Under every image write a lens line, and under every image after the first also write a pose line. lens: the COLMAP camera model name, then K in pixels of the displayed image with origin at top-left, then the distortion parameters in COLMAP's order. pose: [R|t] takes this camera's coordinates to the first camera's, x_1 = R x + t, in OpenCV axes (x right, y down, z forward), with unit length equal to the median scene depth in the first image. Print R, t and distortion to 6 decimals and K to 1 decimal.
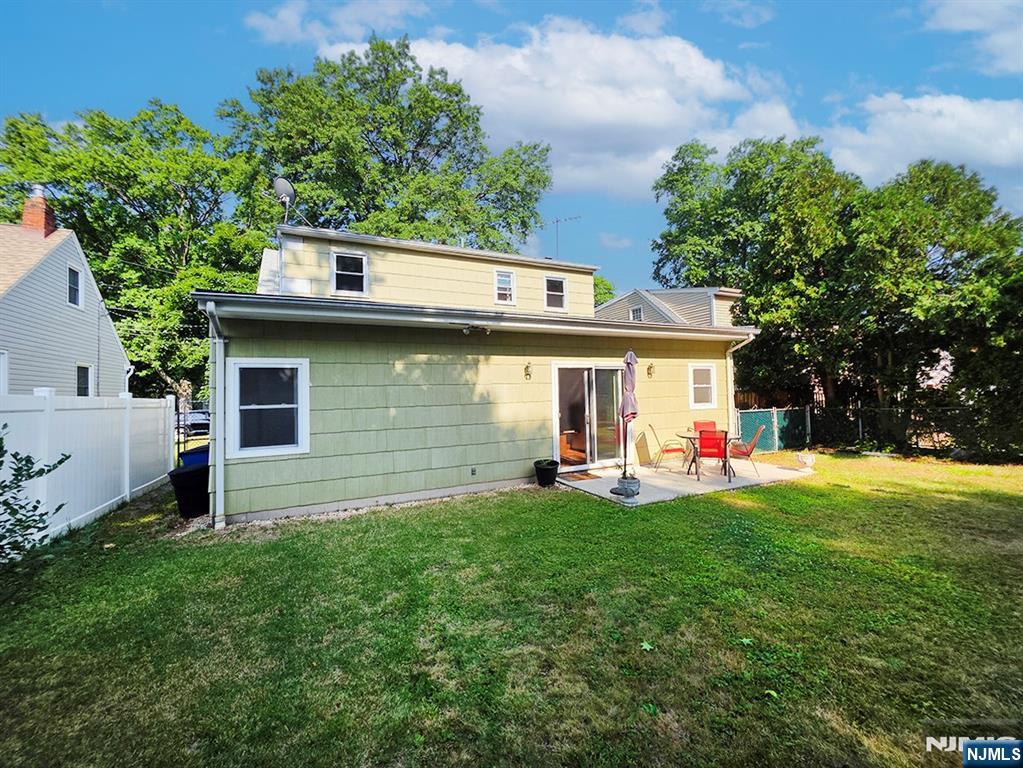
lens RADIAL K [[420.8, 0, 510.2], [0, 420.8, 382.3], [0, 0, 1]] dist [0.001291, 0.000580]
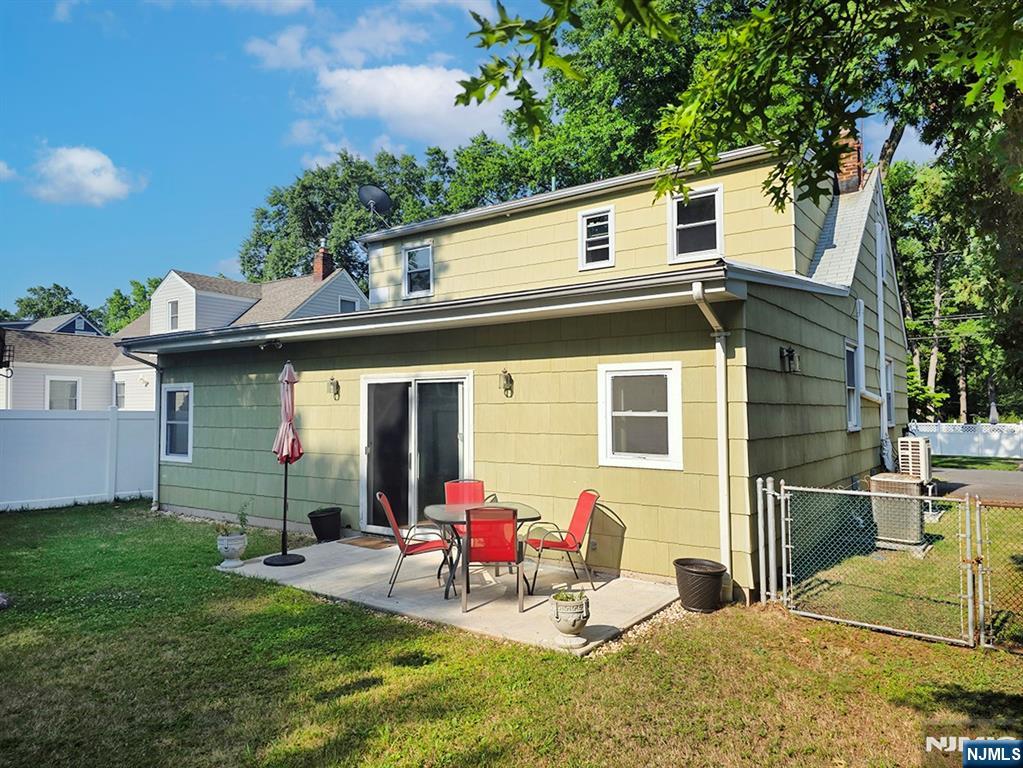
lens RADIAL K [[710.3, 0, 508.5], [0, 710.3, 381.4], [0, 0, 1]] dist [0.014108, -0.000894]
pose [[0.460265, -0.016526, -0.887628, 1.038698], [0.008517, 0.999863, -0.014199, -0.016384], [0.887741, -0.001025, 0.460343, 0.550705]]
